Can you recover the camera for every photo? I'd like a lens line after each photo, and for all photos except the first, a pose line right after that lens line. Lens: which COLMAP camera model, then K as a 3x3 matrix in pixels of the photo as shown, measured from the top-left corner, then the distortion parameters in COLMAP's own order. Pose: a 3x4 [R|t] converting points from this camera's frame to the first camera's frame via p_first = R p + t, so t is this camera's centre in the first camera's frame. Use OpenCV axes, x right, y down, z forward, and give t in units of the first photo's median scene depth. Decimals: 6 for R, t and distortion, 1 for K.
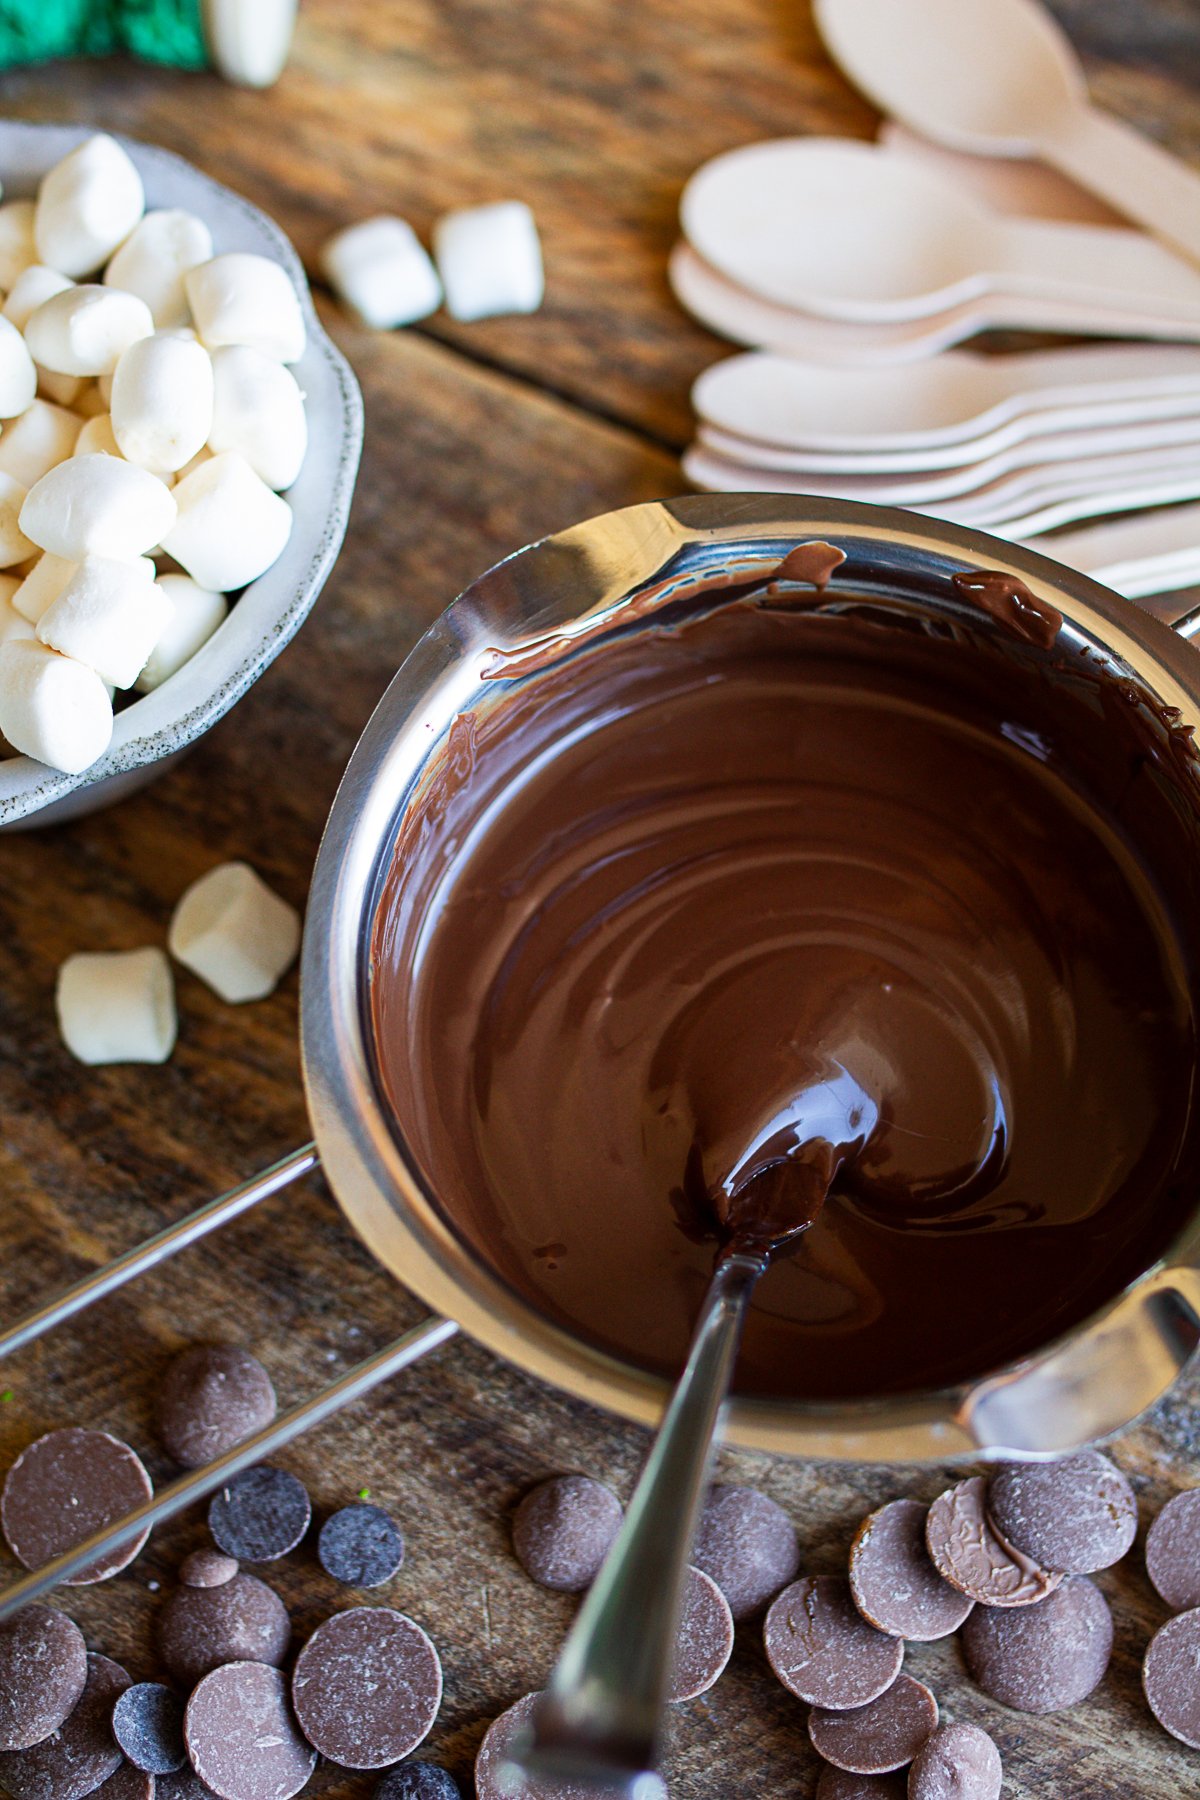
lens RADIAL K [[3010.8, 0, 600.0], [0, 3010.8, 900.0], [0, 0, 1]] dist [-0.022164, -0.049265]
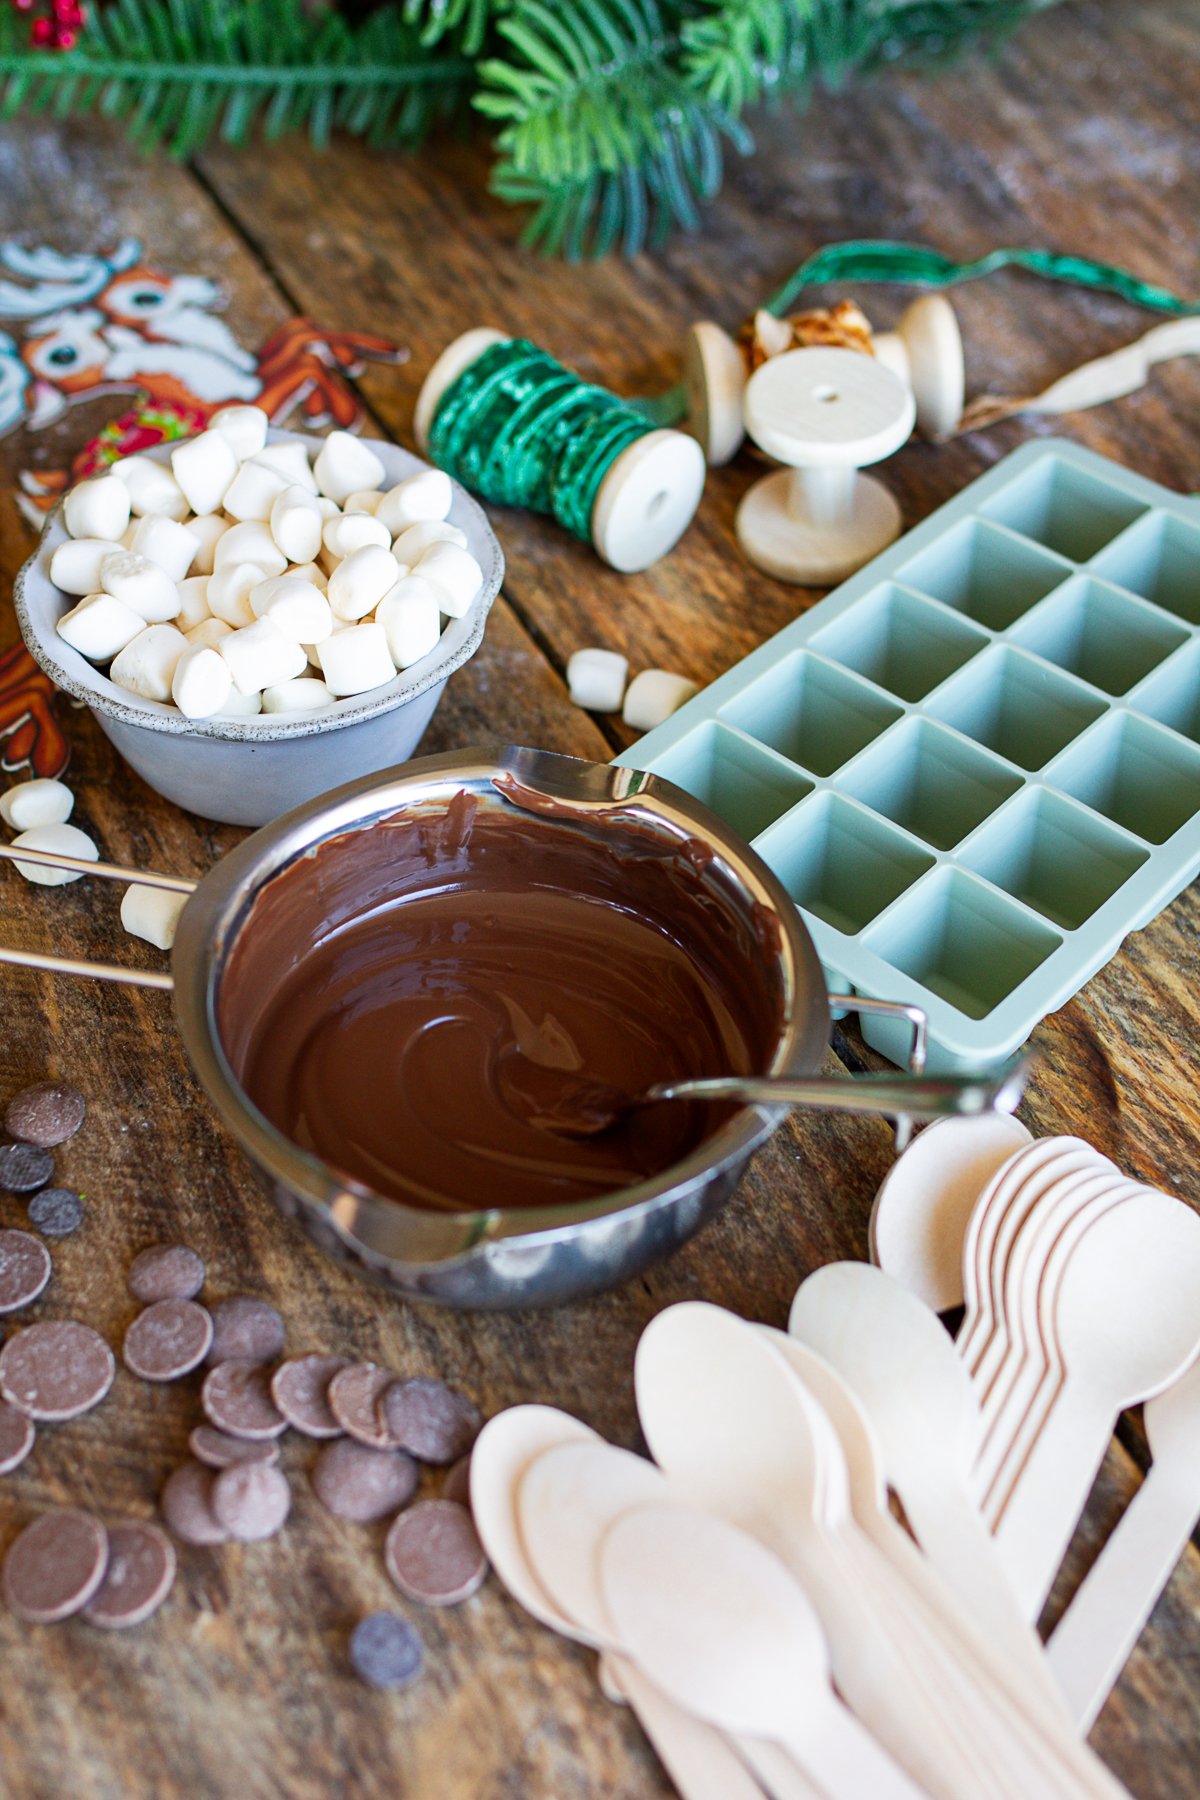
lens RADIAL K [[3010.8, 0, 600.0], [0, 3010.8, 900.0], [0, 0, 1]] dist [-0.022164, -0.049265]
pose [[0.815824, 0.431309, -0.385233, 0.666877], [-0.544225, 0.797893, -0.259201, 0.330850], [0.195579, 0.421116, 0.885669, -0.380039]]
